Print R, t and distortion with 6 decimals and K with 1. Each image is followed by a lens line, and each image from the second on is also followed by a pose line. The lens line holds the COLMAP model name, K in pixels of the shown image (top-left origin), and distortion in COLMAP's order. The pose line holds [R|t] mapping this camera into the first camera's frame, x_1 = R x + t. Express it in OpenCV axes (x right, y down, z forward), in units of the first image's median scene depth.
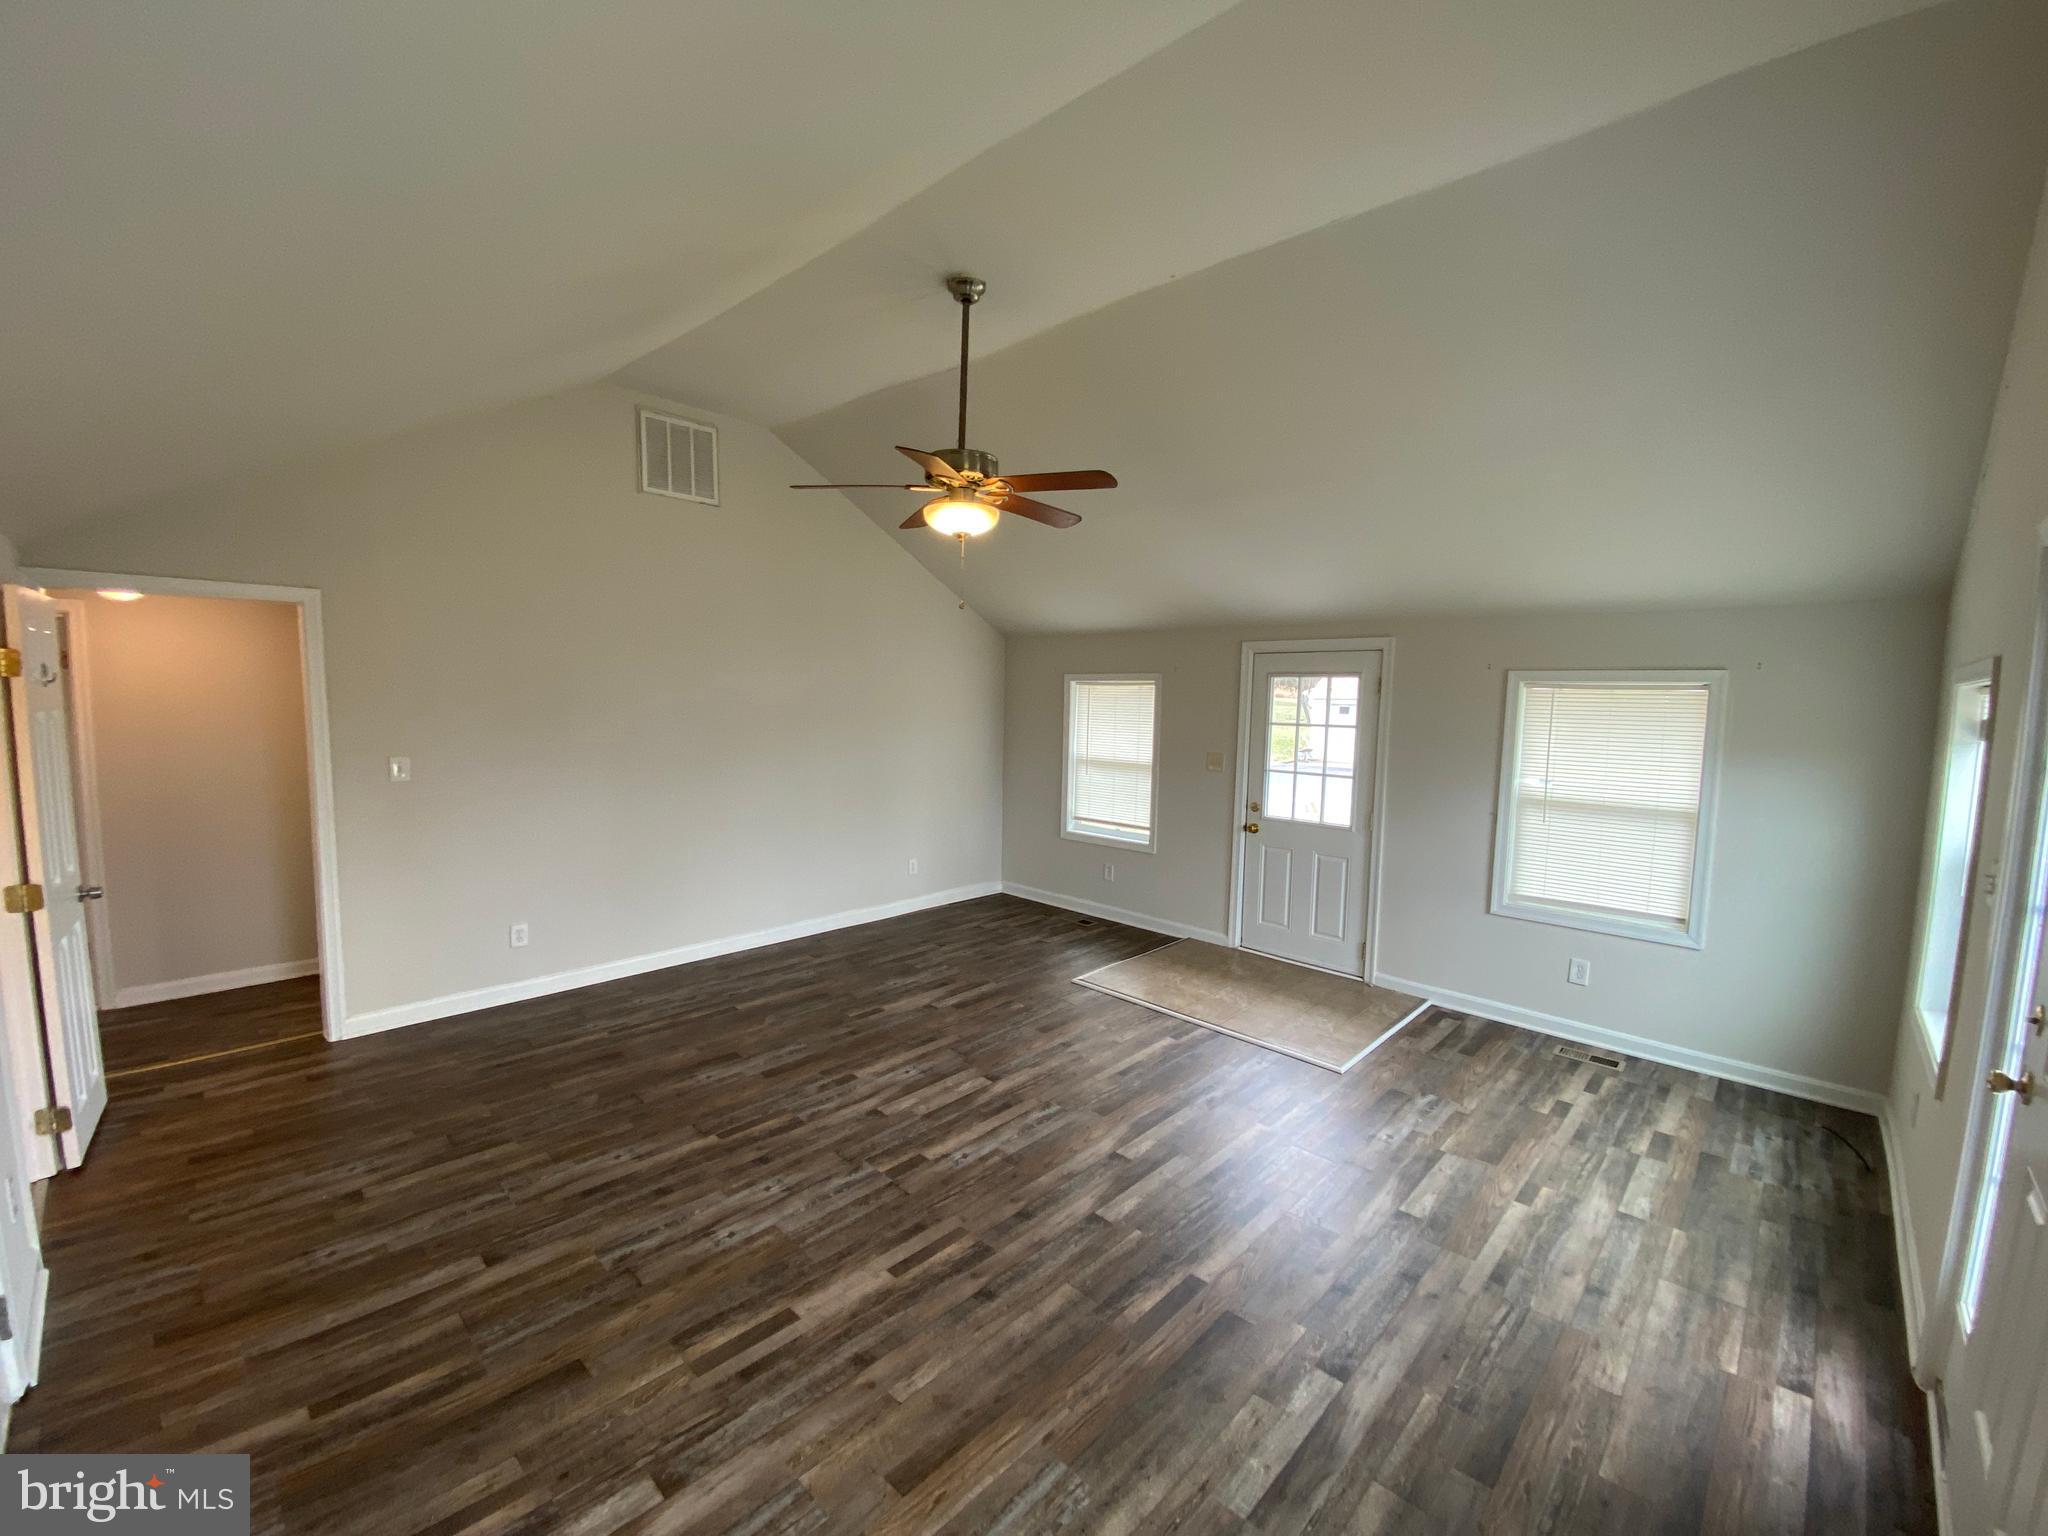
lens RADIAL K [[835.3, 0, 1026.8], [0, 835.3, 774.9], [0, 0, 1]] dist [0.046261, -0.034769]
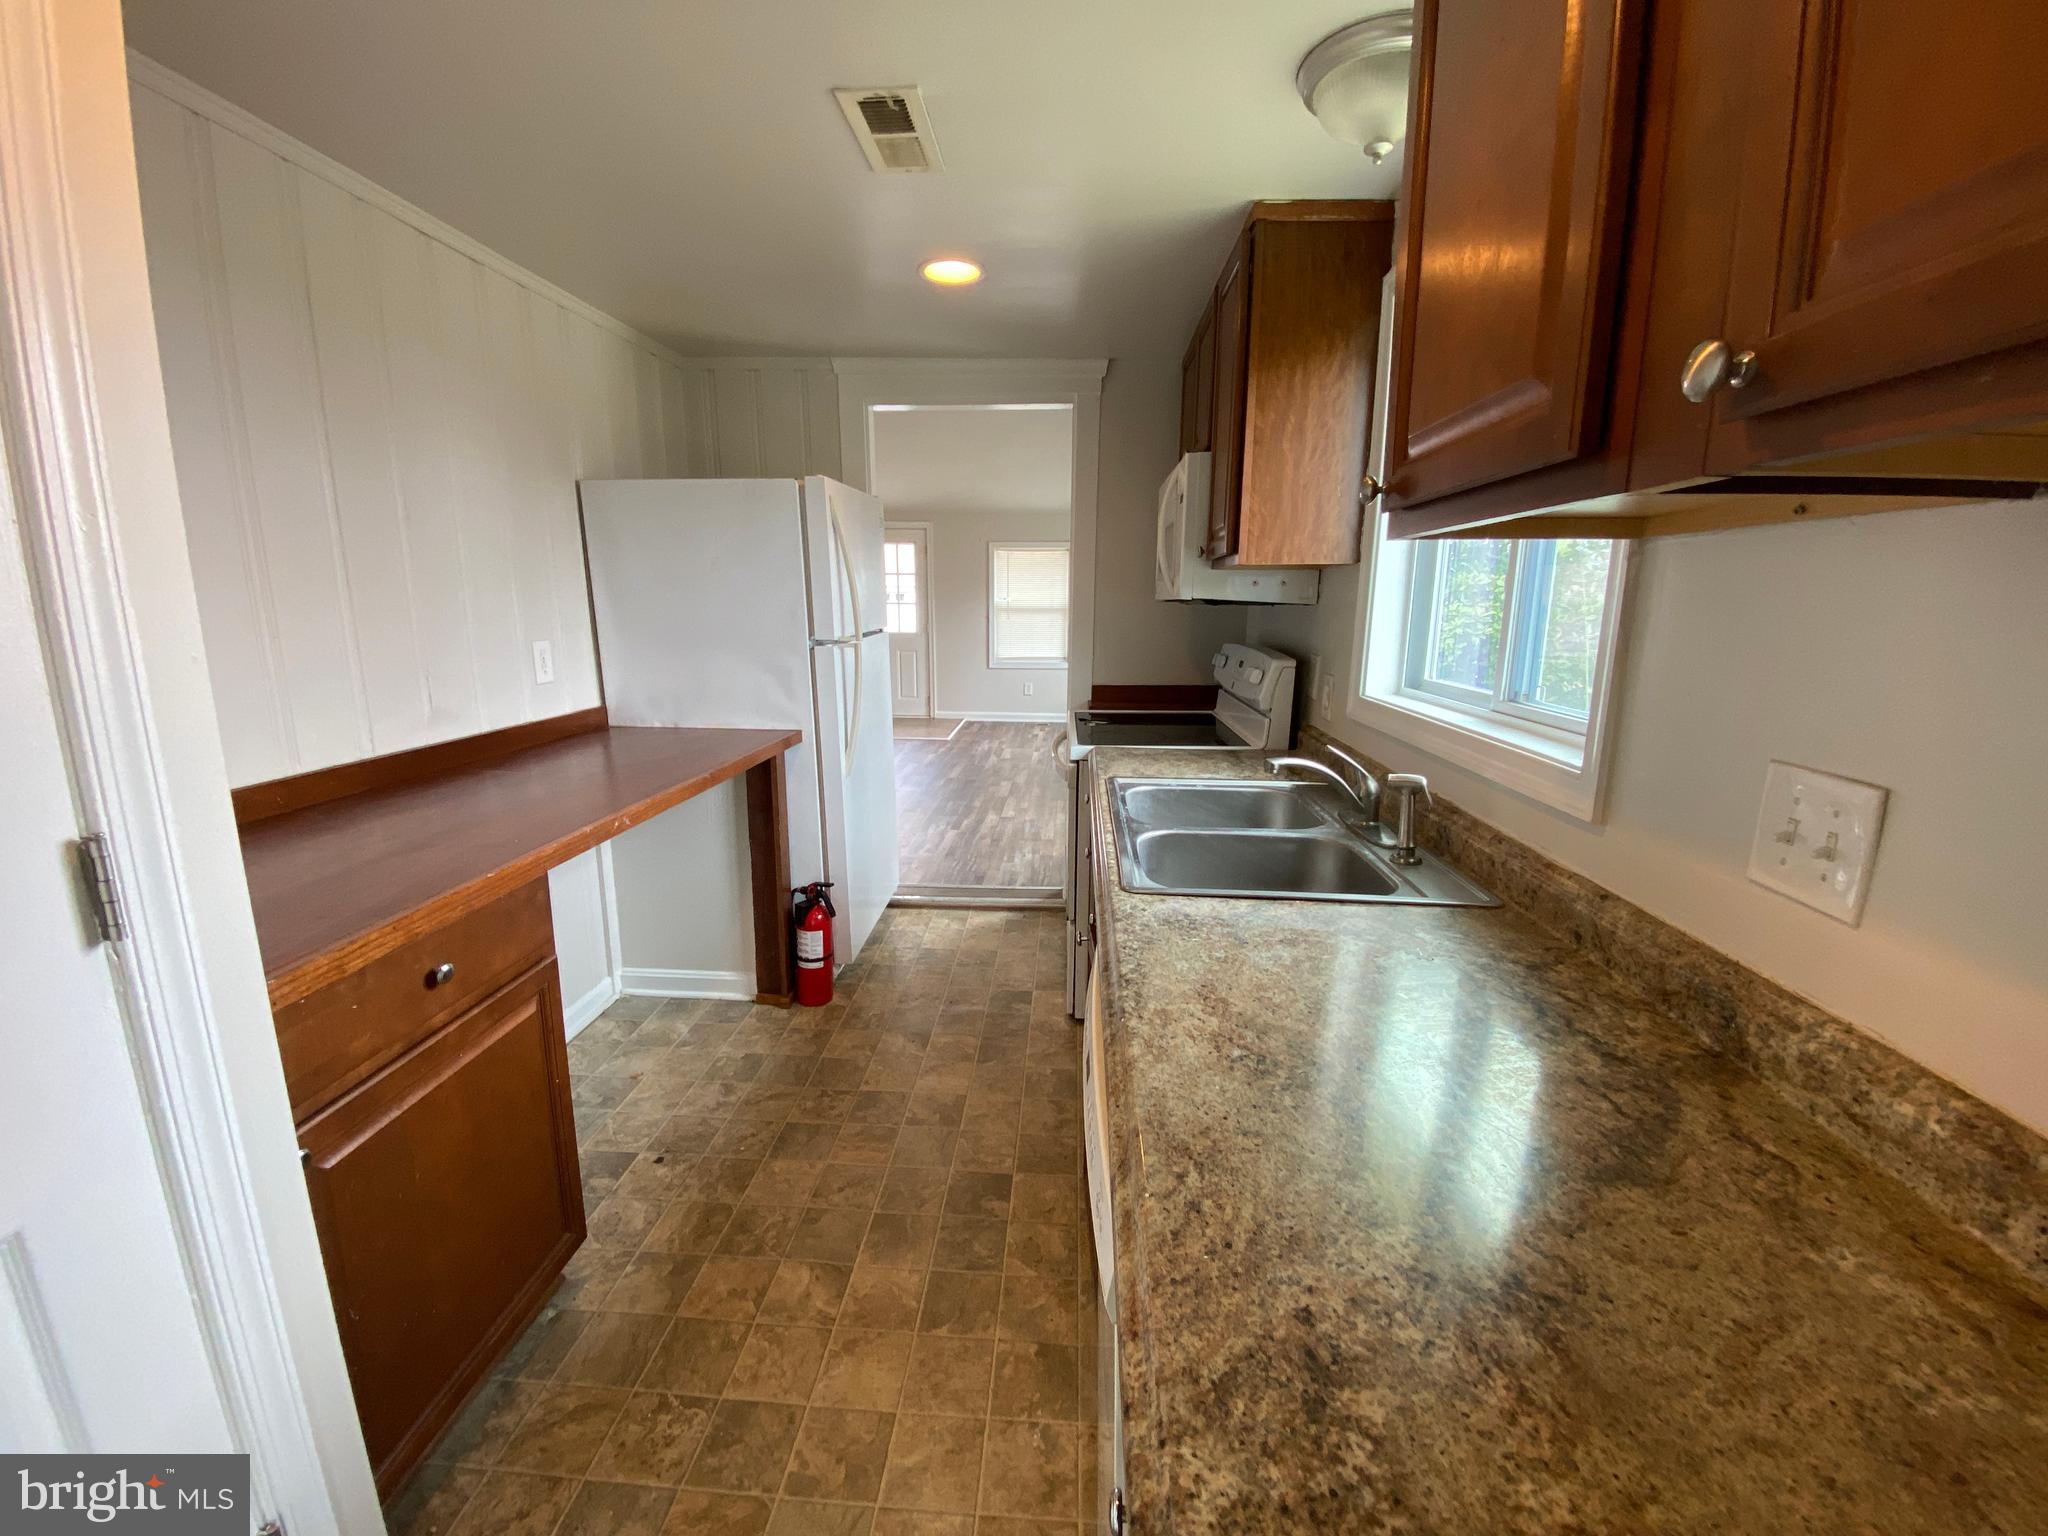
lens RADIAL K [[830.7, 0, 1028.0], [0, 830.7, 773.7], [0, 0, 1]] dist [0.054303, -0.033909]
pose [[0.766264, -0.143964, 0.626190, -0.776449], [0.068156, 0.987289, 0.143580, 0.162650], [-0.638901, -0.067342, 0.766336, -0.691006]]
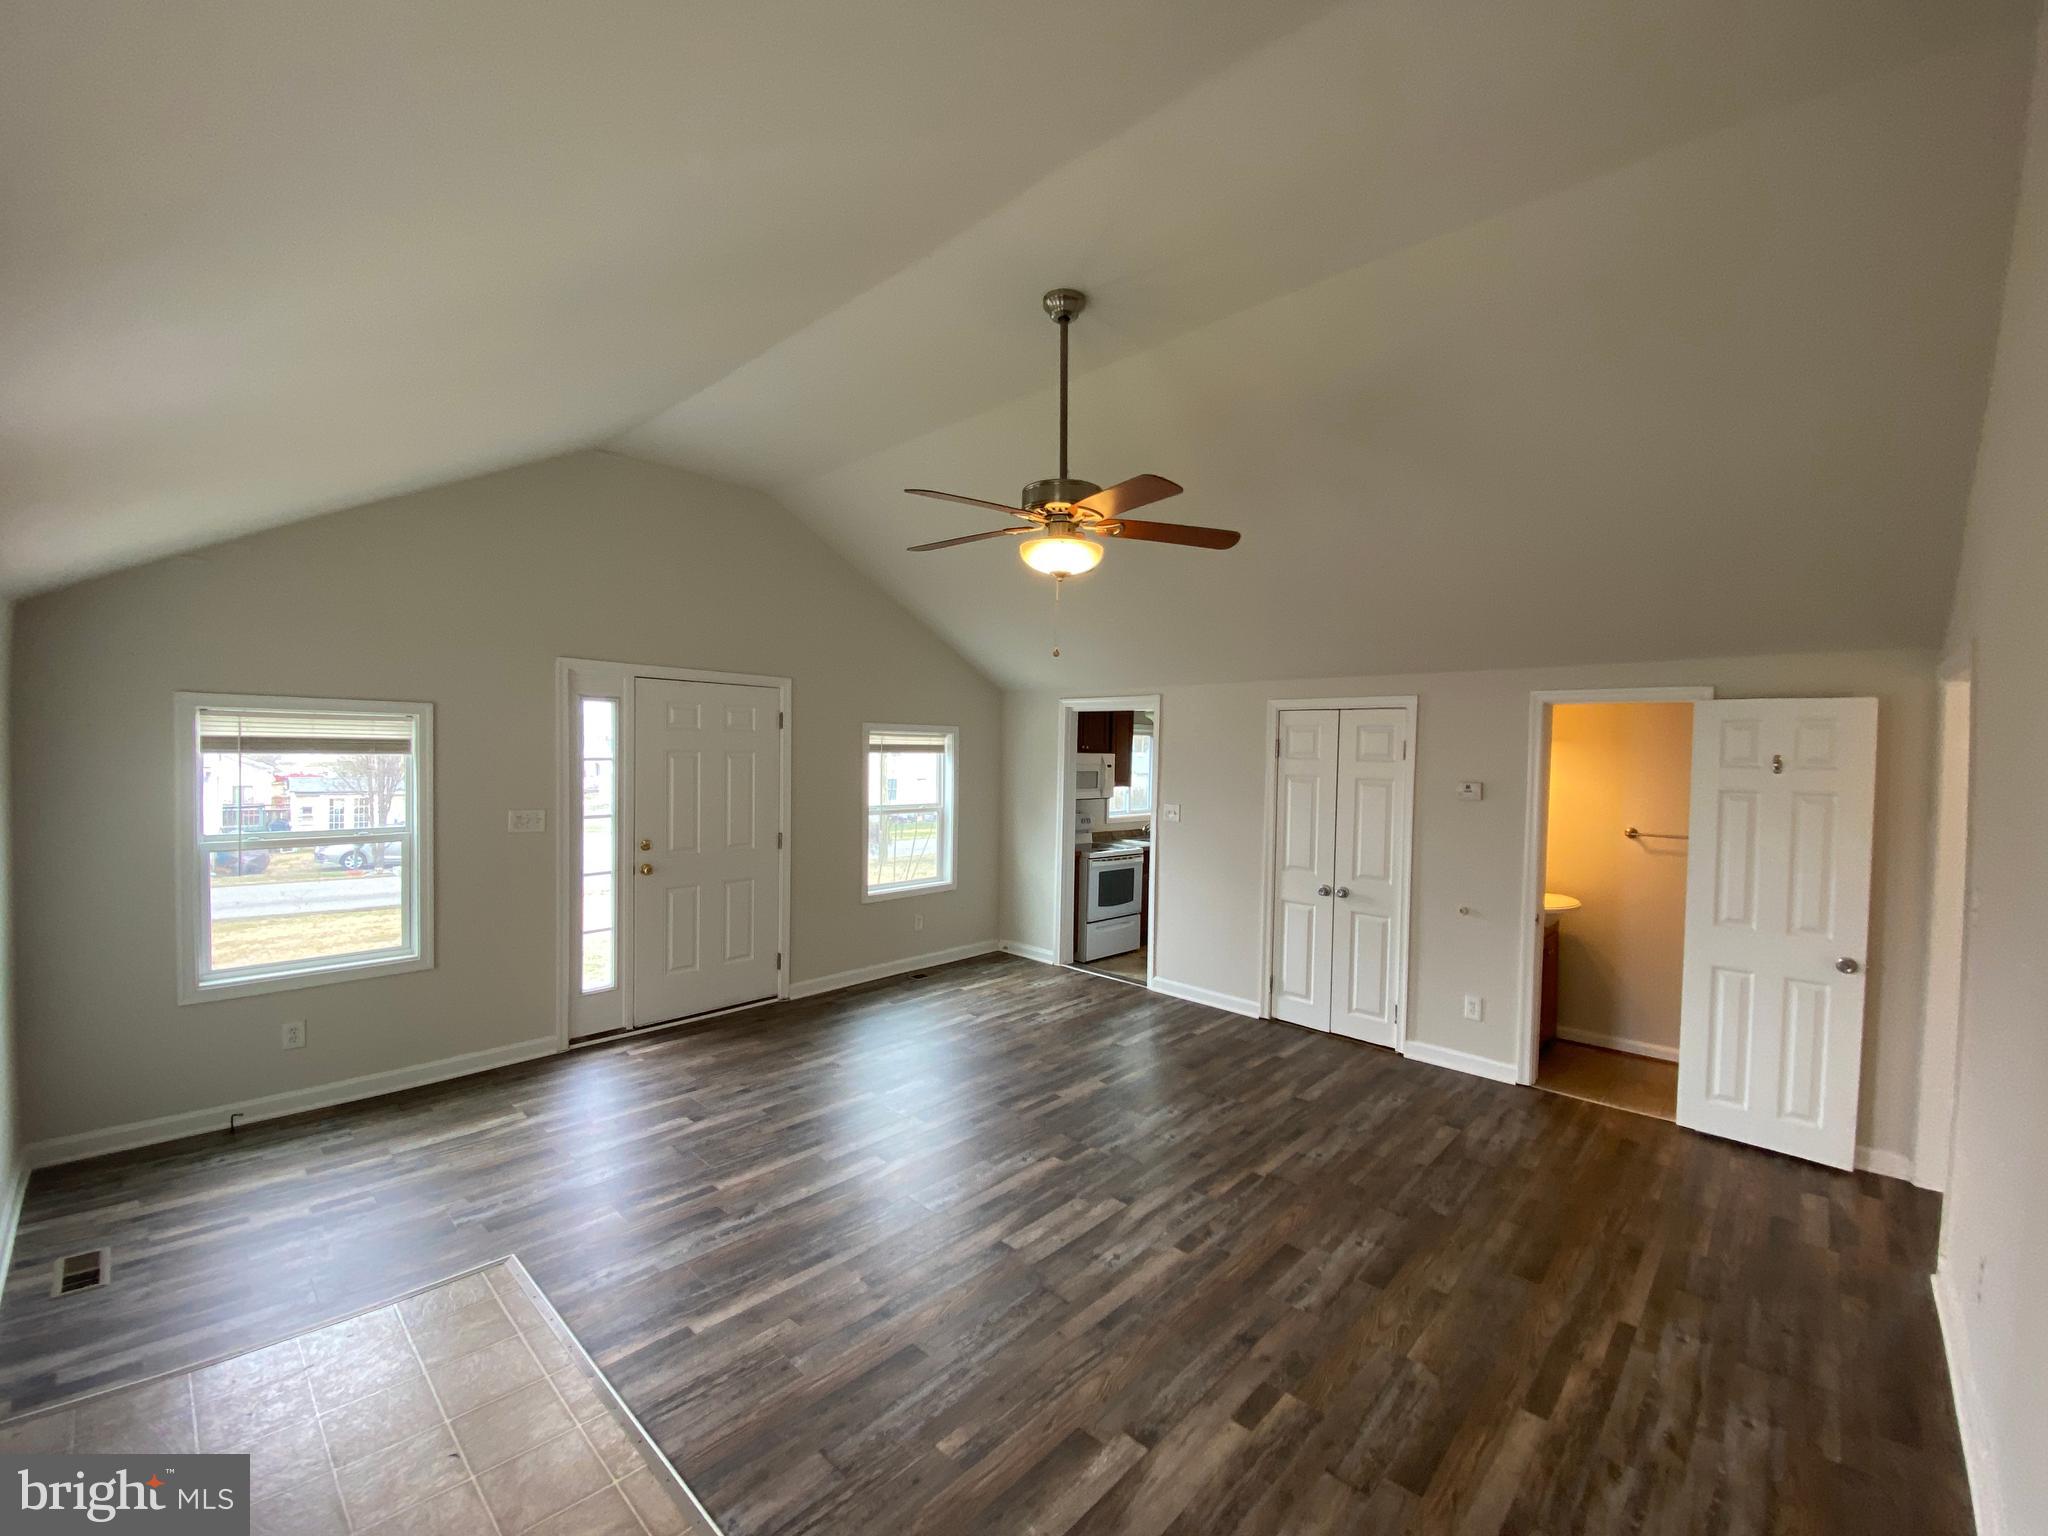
lens RADIAL K [[835.8, 0, 1024.0], [0, 835.8, 768.0], [0, 0, 1]] dist [0.018893, -0.017047]
pose [[-0.999154, -0.040986, -0.003397, -0.040314], [-0.041101, 0.992252, 0.117249, -0.163278], [-0.001435, 0.117290, -0.993097, 1.708029]]
